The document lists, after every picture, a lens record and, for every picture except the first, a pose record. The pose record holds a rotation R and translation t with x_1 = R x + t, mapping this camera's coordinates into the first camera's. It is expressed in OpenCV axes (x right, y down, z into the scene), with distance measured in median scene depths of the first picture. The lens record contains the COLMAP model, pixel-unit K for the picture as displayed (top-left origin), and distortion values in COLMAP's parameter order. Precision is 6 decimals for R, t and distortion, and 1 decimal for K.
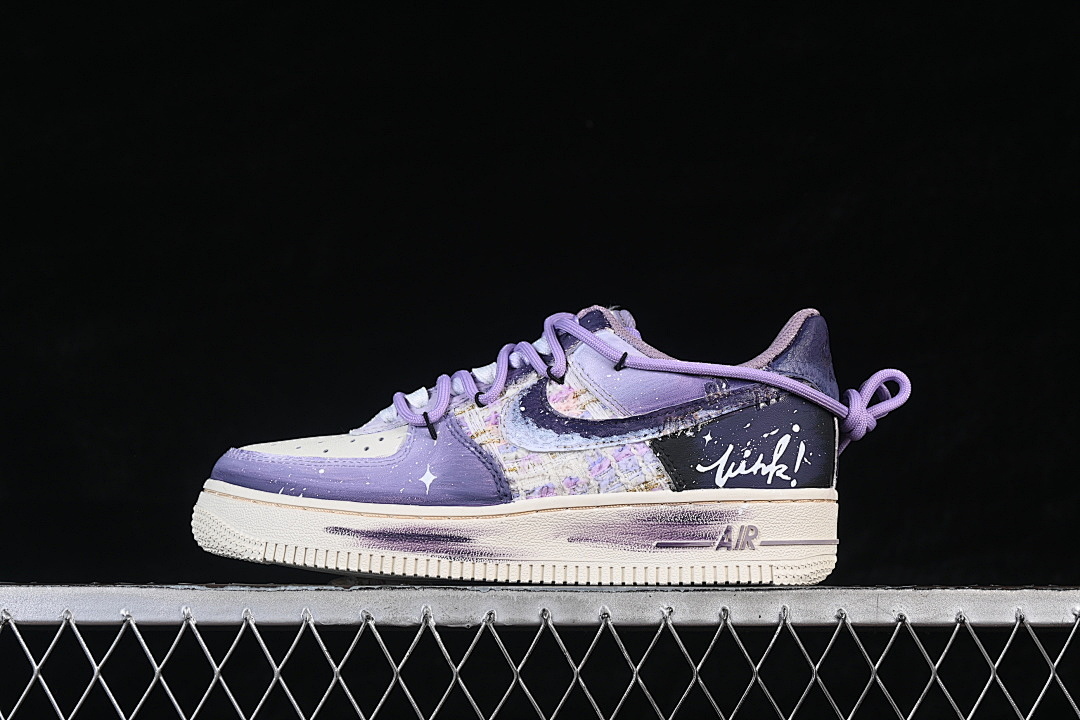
lens RADIAL K [[2327.4, 0, 540.0], [0, 2327.4, 360.0], [0, 0, 1]] dist [0.017717, -0.058177]
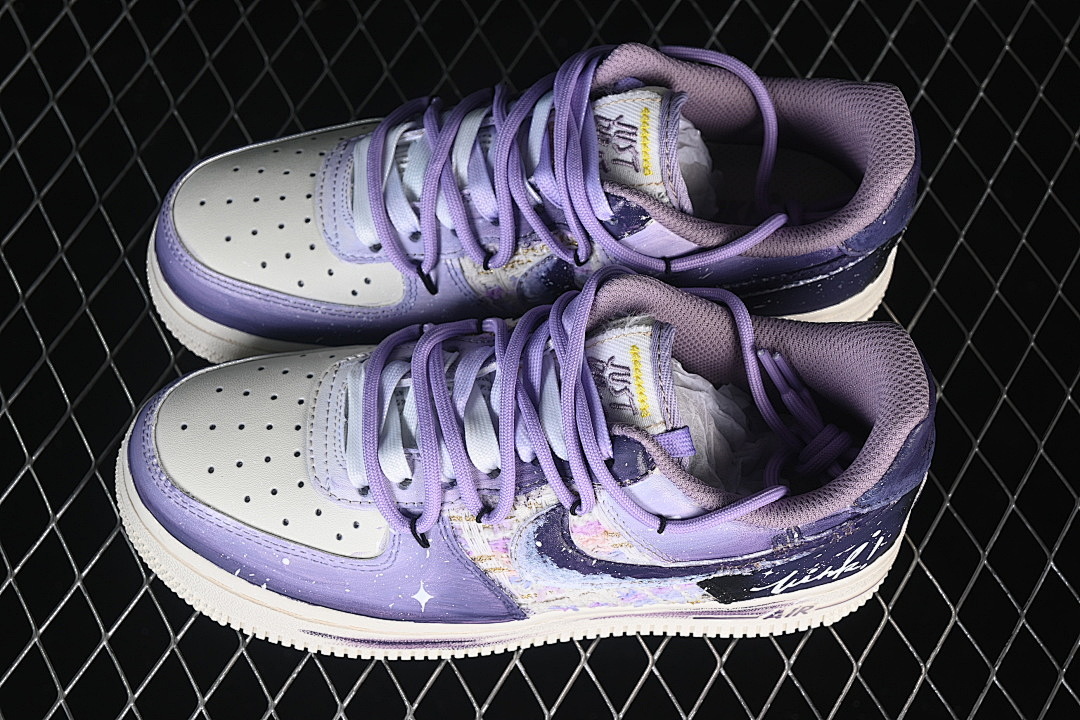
lens RADIAL K [[2327.4, 0, 540.0], [0, 2327.4, 360.0], [0, 0, 1]] dist [0.017717, -0.058177]
pose [[0.996334, -0.061422, 0.059546, -0.050807], [-0.028740, 0.415275, 0.909242, -0.730895], [-0.080575, -0.907620, 0.411988, 0.737438]]
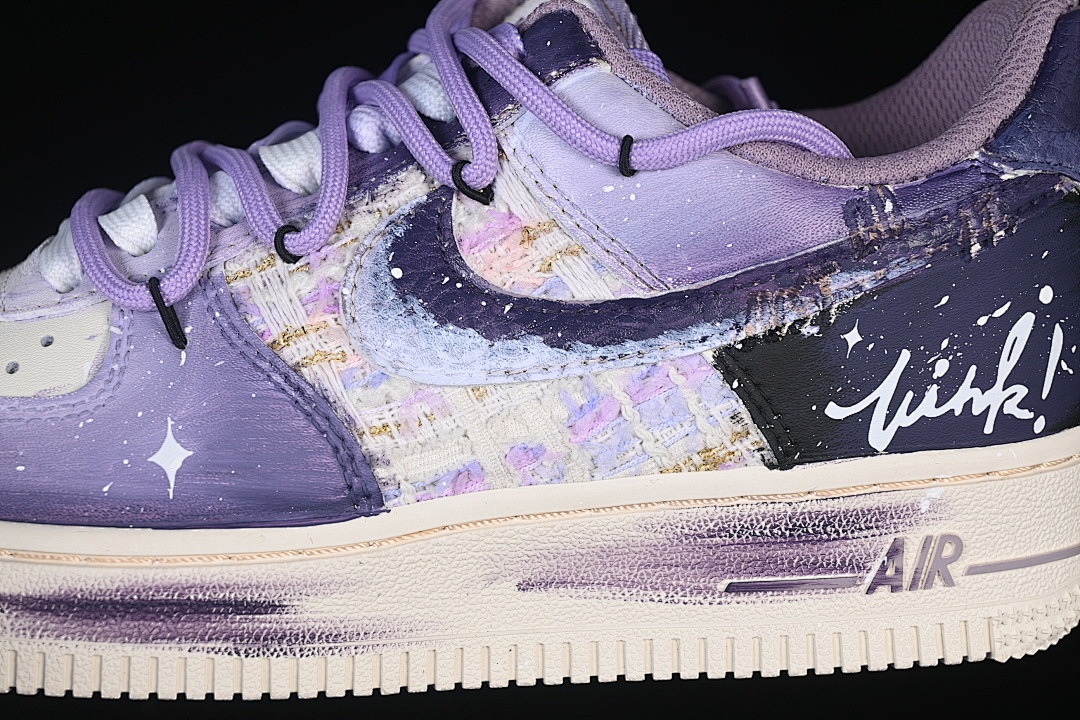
lens RADIAL K [[2327.4, 0, 540.0], [0, 2327.4, 360.0], [0, 0, 1]] dist [0.017717, -0.058177]
pose [[0.991341, -0.043229, 0.123997, -0.034054], [0.009776, 0.965937, 0.258594, -0.069796], [-0.130952, -0.255142, 0.957995, 0.609213]]
